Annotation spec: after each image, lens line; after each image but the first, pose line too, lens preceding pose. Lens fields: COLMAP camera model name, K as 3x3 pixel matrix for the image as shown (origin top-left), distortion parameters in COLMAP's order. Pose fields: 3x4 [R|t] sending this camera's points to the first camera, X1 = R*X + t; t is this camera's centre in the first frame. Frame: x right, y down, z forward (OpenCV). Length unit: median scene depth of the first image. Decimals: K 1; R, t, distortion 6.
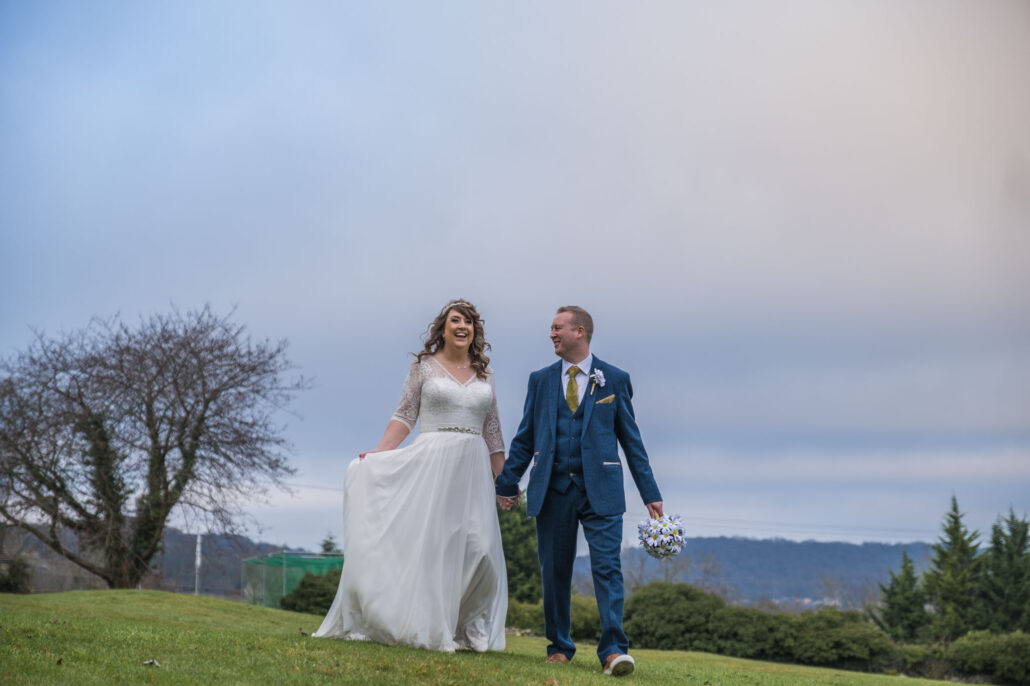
lens RADIAL K [[2405.6, 0, 515.0], [0, 2405.6, 343.0], [0, 0, 1]] dist [0.162294, -0.845347]
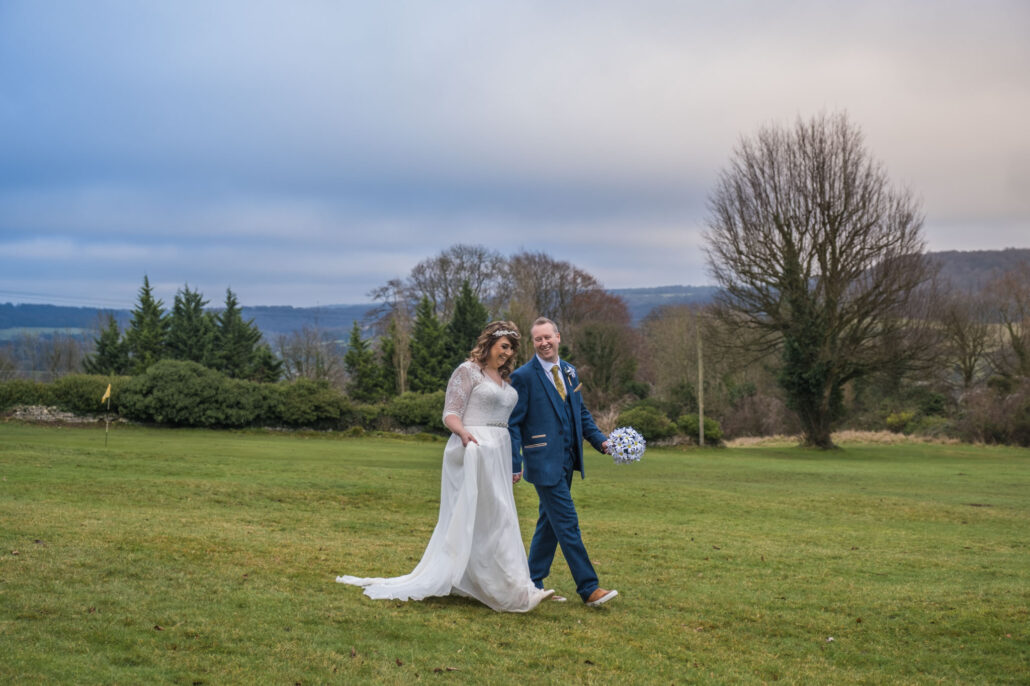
lens RADIAL K [[1436.2, 0, 515.0], [0, 1436.2, 343.0], [0, 0, 1]] dist [0.007195, -0.032811]
pose [[0.844932, -0.018746, 0.534545, -0.167954], [-0.042960, 0.993779, 0.102755, 0.013271], [-0.533146, -0.109785, 0.838870, 0.339208]]
